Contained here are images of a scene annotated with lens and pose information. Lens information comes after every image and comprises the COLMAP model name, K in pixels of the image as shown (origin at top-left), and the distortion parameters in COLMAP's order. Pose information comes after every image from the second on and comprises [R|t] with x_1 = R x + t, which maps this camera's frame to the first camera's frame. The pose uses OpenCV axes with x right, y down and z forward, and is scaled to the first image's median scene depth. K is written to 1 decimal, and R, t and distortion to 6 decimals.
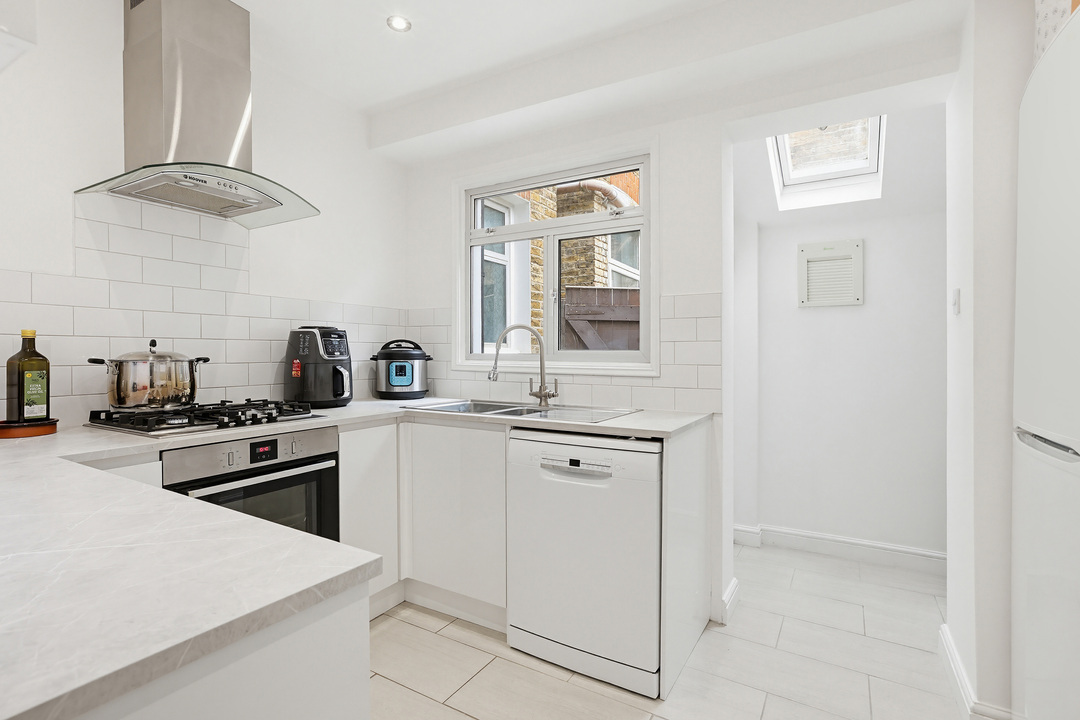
lens RADIAL K [[517.5, 0, 534.0], [0, 517.5, 354.6], [0, 0, 1]] dist [0.021201, 0.002623]
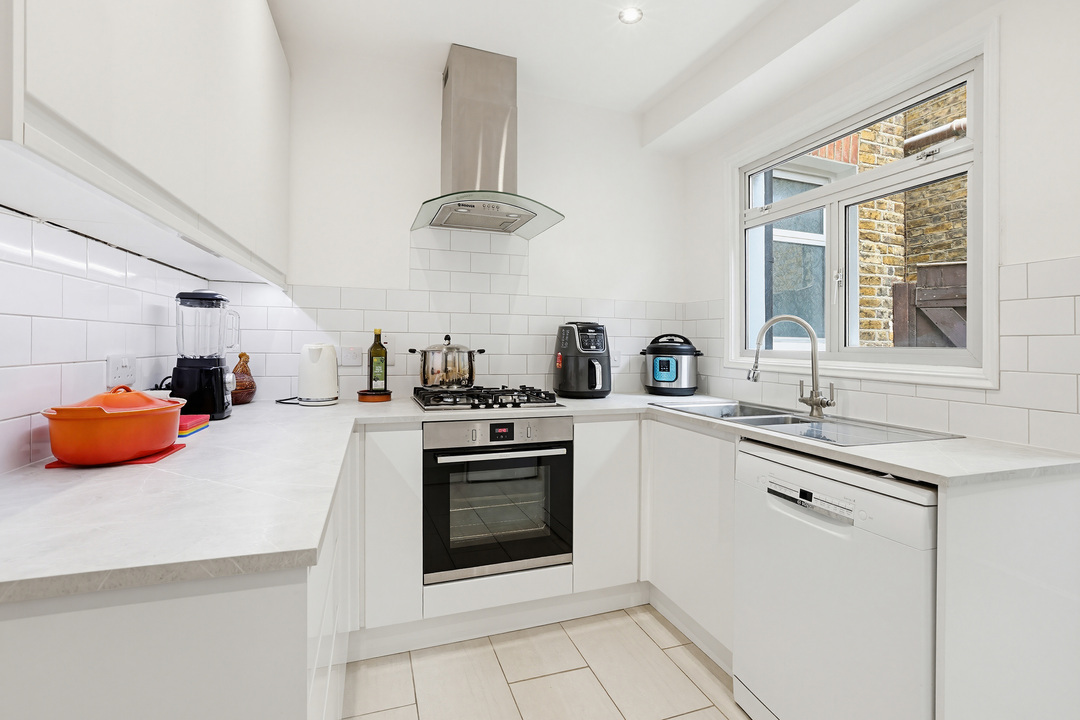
lens RADIAL K [[500.3, 0, 550.1], [0, 500.3, 341.2], [0, 0, 1]] dist [0.004124, 0.003206]
pose [[0.787943, 0.004555, -0.615731, 0.192914], [-0.014158, 0.999842, -0.010721, -0.003025], [0.615585, 0.017164, 0.787884, 0.155818]]
